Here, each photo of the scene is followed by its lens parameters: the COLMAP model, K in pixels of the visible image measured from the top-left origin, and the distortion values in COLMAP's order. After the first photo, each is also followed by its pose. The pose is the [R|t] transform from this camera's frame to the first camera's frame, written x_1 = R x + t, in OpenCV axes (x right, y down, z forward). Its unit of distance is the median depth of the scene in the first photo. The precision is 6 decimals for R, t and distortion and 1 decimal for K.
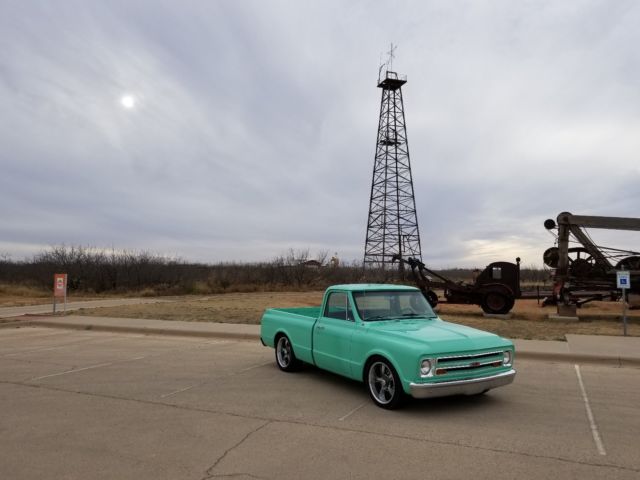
lens RADIAL K [[482.4, 0, 322.8], [0, 482.4, 244.2], [0, 0, 1]] dist [0.039204, -0.001721]
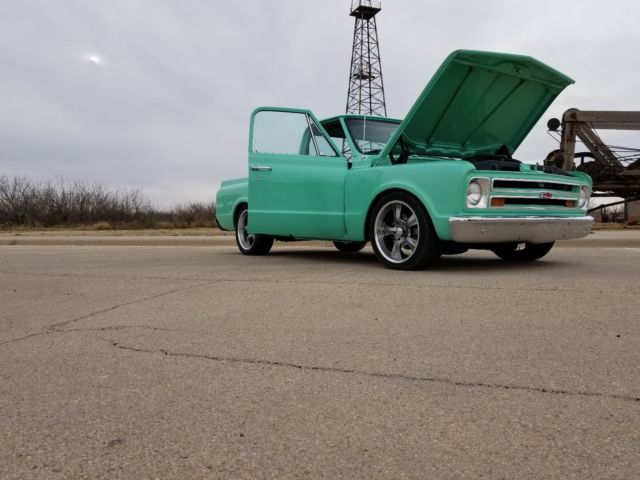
lens RADIAL K [[485.7, 0, 318.4], [0, 485.7, 237.6], [0, 0, 1]] dist [0.032526, -0.009601]
pose [[0.998686, -0.016379, 0.048551, -0.002312], [0.011955, 0.995865, 0.090057, 0.044083], [-0.049825, -0.089359, 0.994752, 0.069430]]
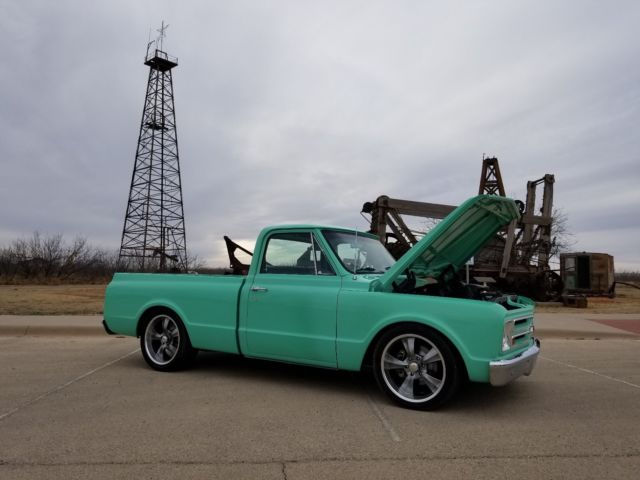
lens RADIAL K [[488.0, 0, 312.9], [0, 488.0, 237.0], [0, 0, 1]] dist [0.025340, -0.003460]
pose [[0.884630, 0.045820, 0.464037, -0.052120], [-0.039029, 0.998944, -0.024233, 0.026968], [-0.464657, 0.003327, 0.885484, 0.097560]]
